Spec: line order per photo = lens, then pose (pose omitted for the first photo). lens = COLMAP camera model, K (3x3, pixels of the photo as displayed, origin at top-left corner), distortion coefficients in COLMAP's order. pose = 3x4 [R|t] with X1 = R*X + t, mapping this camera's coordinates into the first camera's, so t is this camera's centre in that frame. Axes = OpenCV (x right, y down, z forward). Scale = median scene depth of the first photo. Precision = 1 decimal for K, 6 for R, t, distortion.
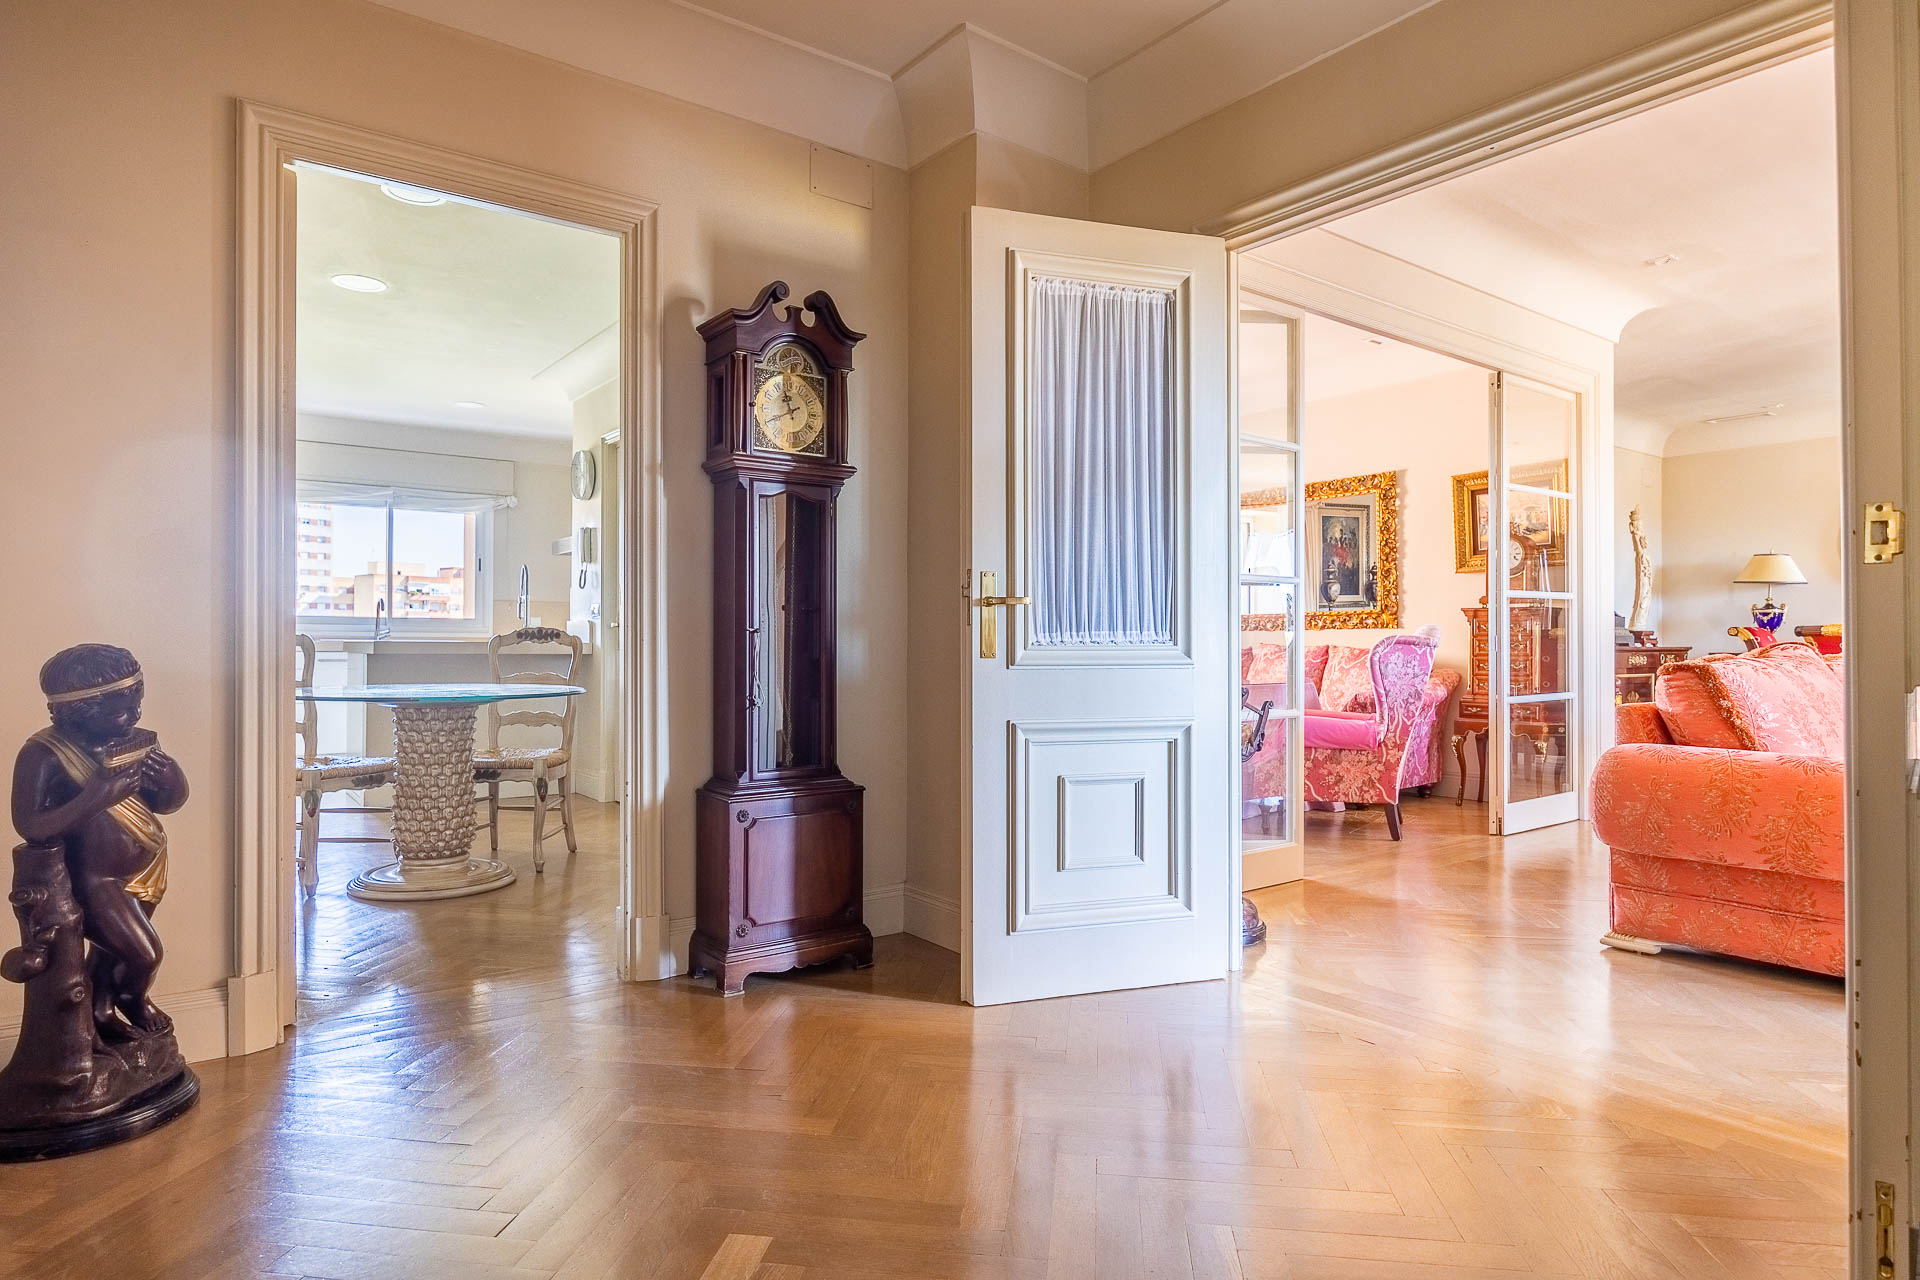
lens RADIAL K [[1090.2, 0, 953.4], [0, 1090.2, 633.1], [0, 0, 1]] dist [0.000825, -0.004982]
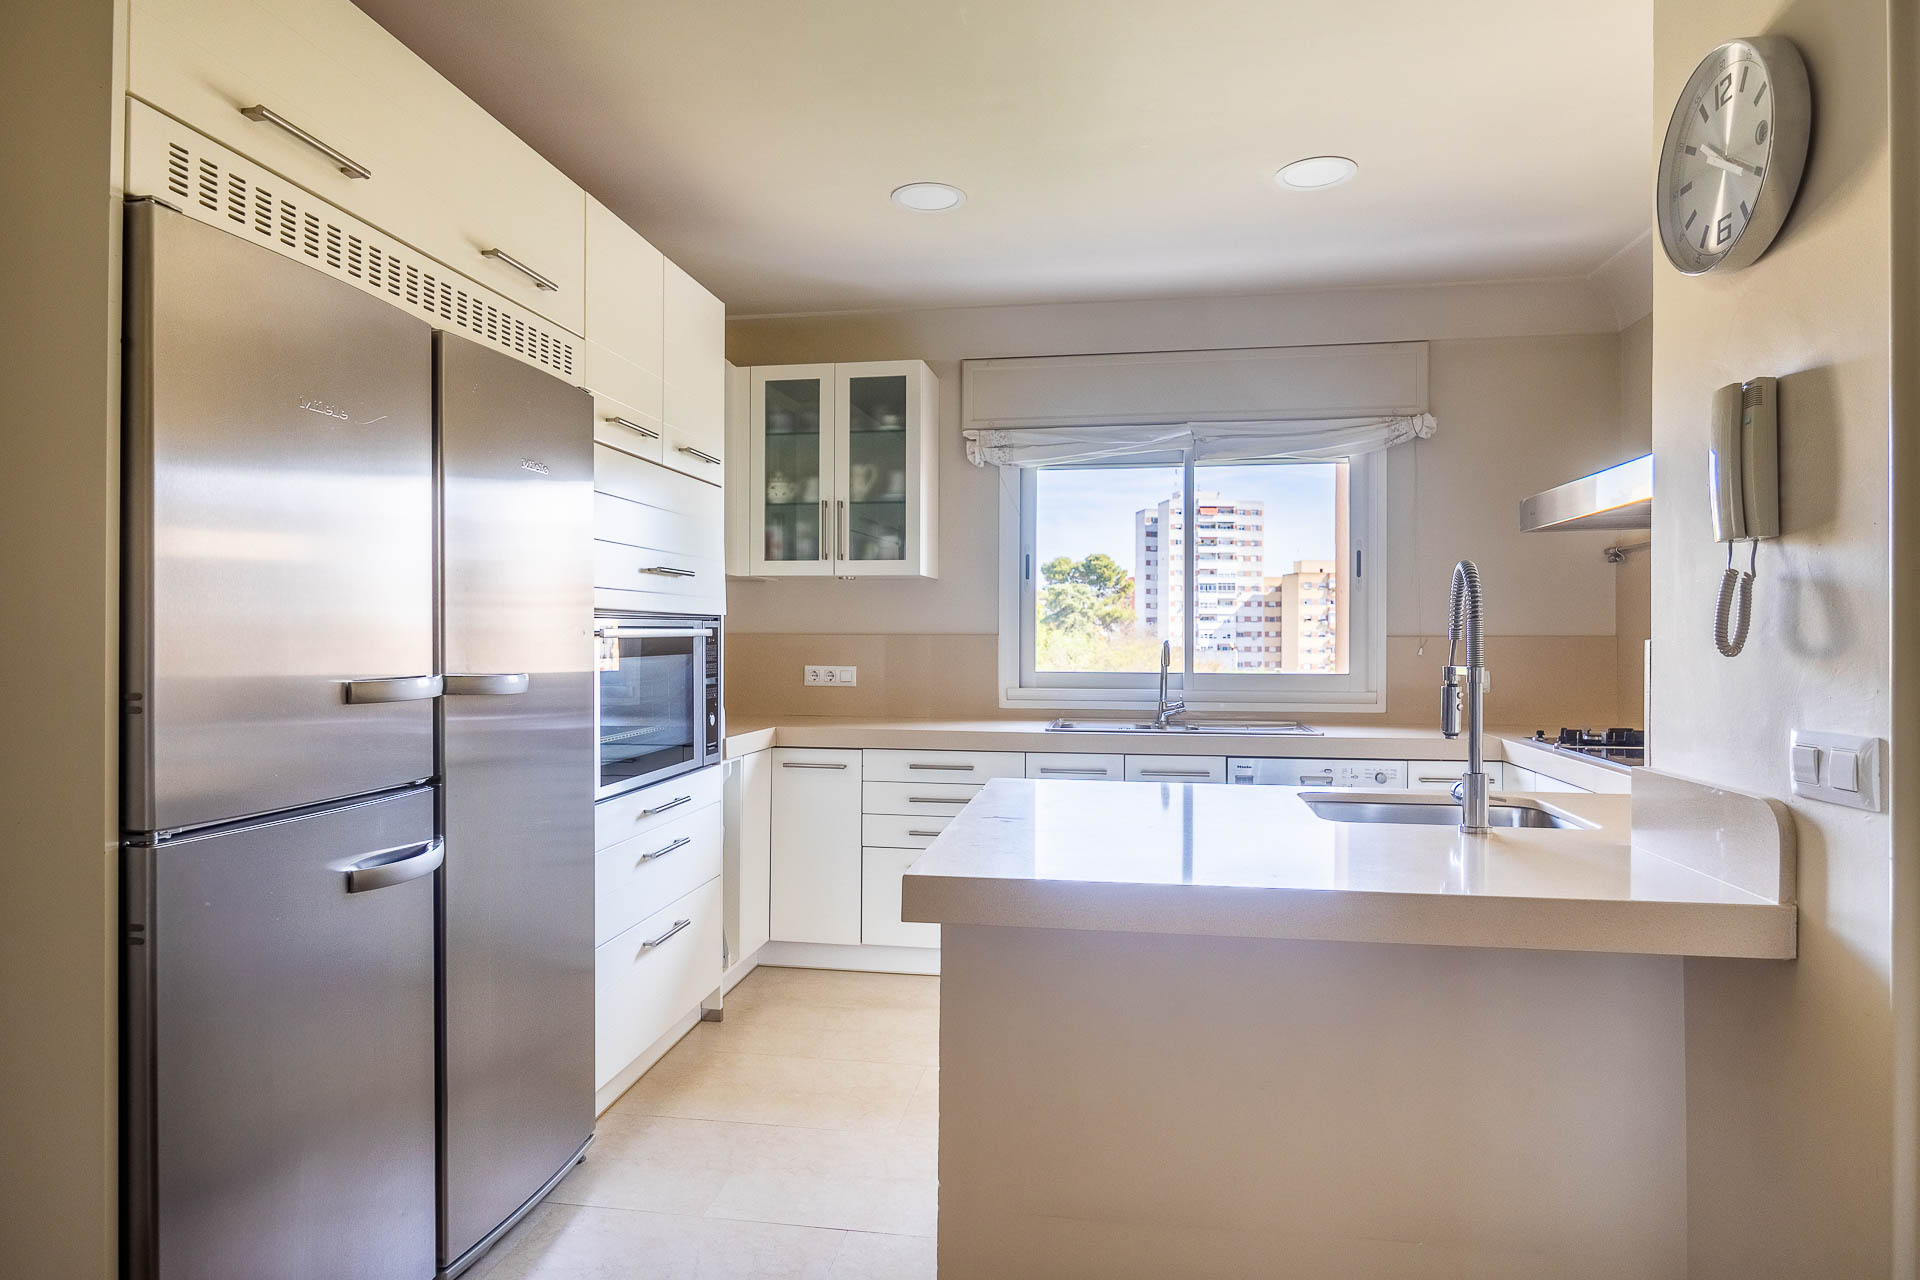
lens RADIAL K [[1090.2, 0, 960.1], [0, 1090.2, 637.3], [0, 0, 1]] dist [0.000825, -0.004982]
pose [[0.702566, 0.001143, -0.711618, -0.404867], [0.005803, 0.999956, 0.007336, -0.065700], [0.711595, -0.009283, 0.702529, 1.007946]]
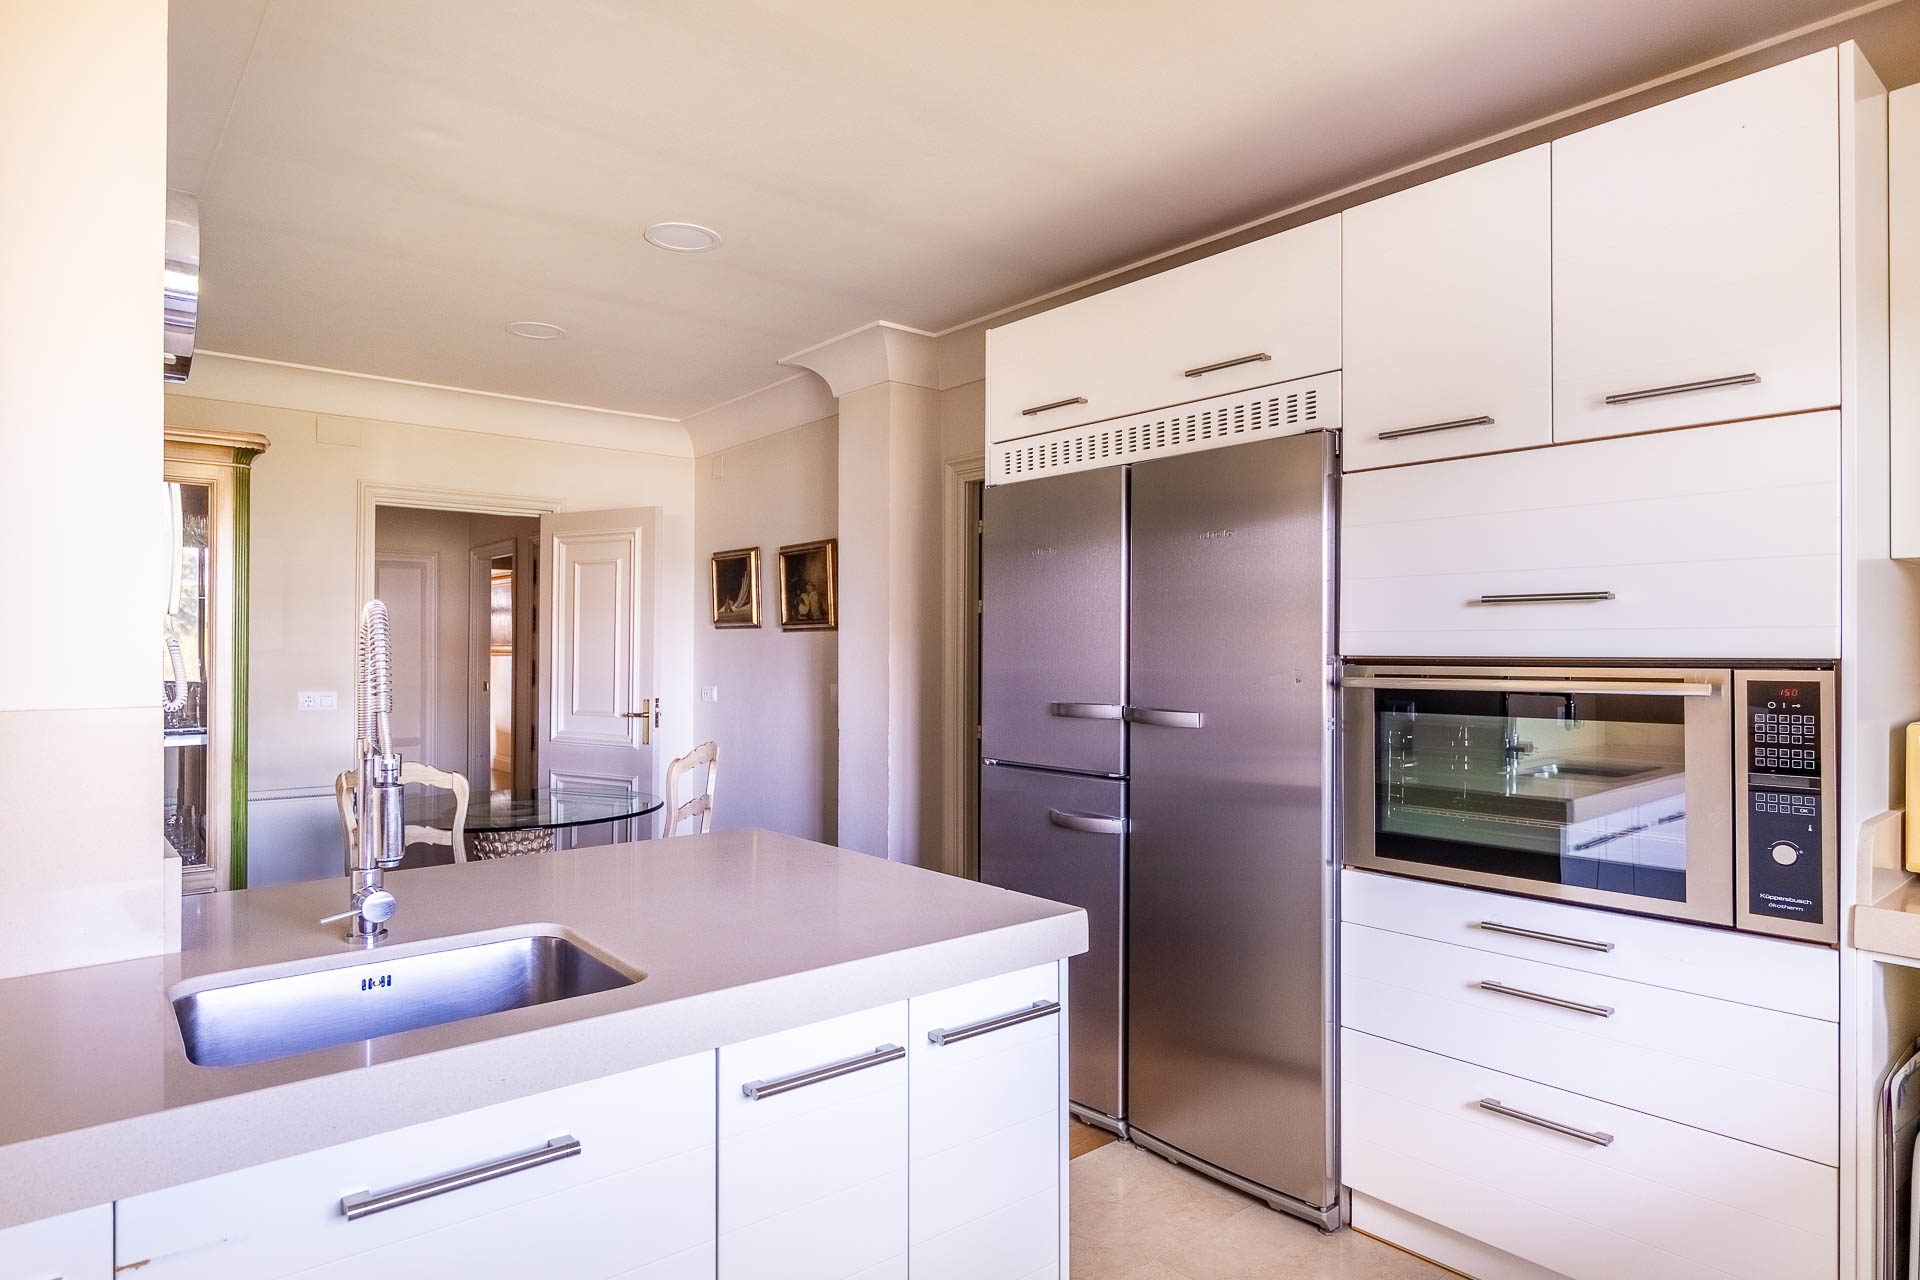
lens RADIAL K [[1090.2, 0, 969.3], [0, 1090.2, 639.7], [0, 0, 1]] dist [0.000825, -0.004982]
pose [[-0.998084, -0.000200, -0.061875, -0.775247], [0.000549, 0.999927, -0.012087, -0.080604], [0.061873, -0.012098, -0.998011, 1.895462]]
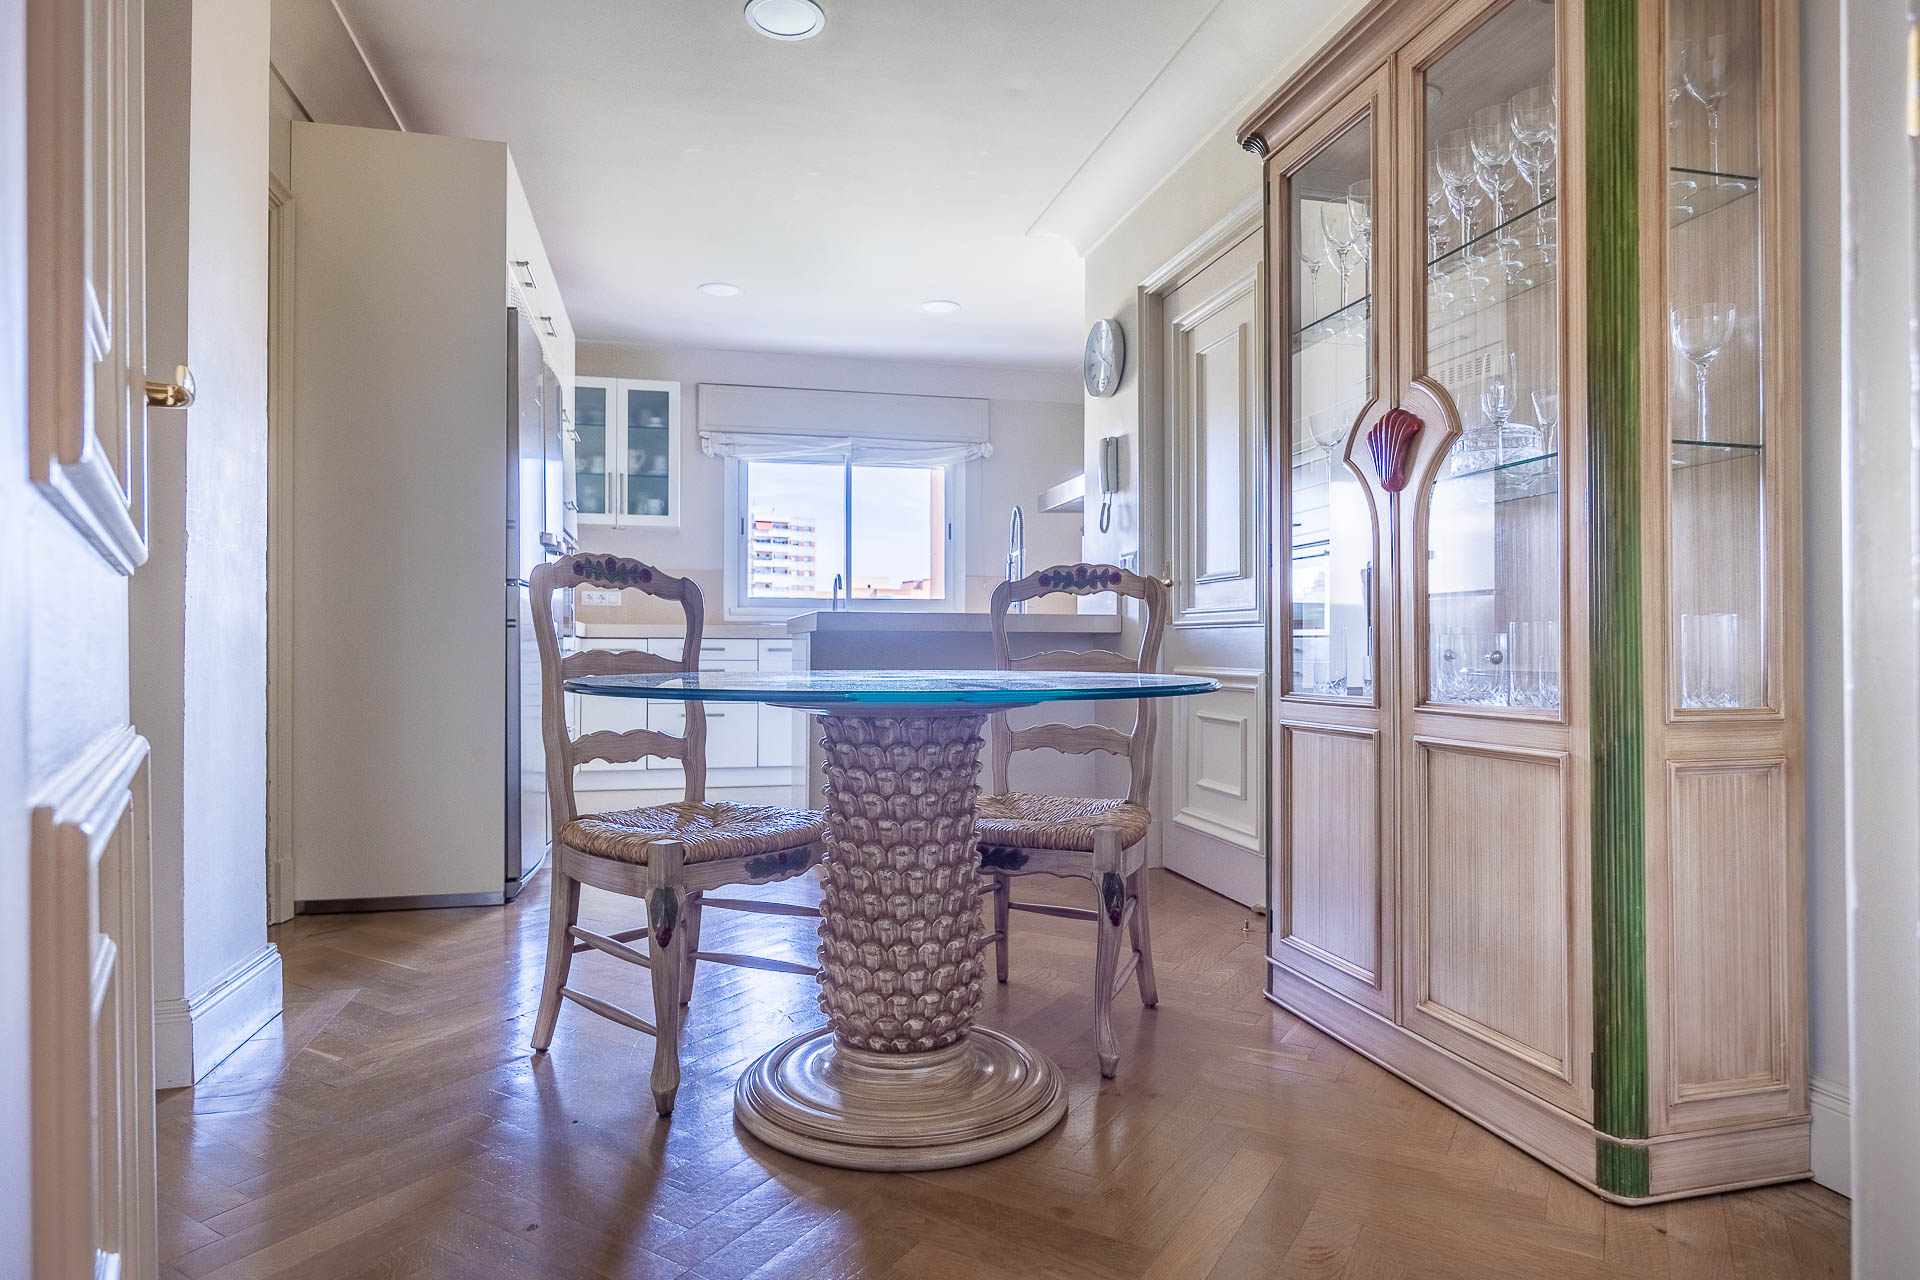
lens RADIAL K [[1090.2, 0, 961.7], [0, 1090.2, 647.6], [0, 0, 1]] dist [0.000825, -0.004982]
pose [[0.926371, -0.002375, -0.376606, -0.242301], [0.004944, 0.999971, 0.005855, 0.032030], [0.376581, -0.007286, 0.926355, 0.507370]]
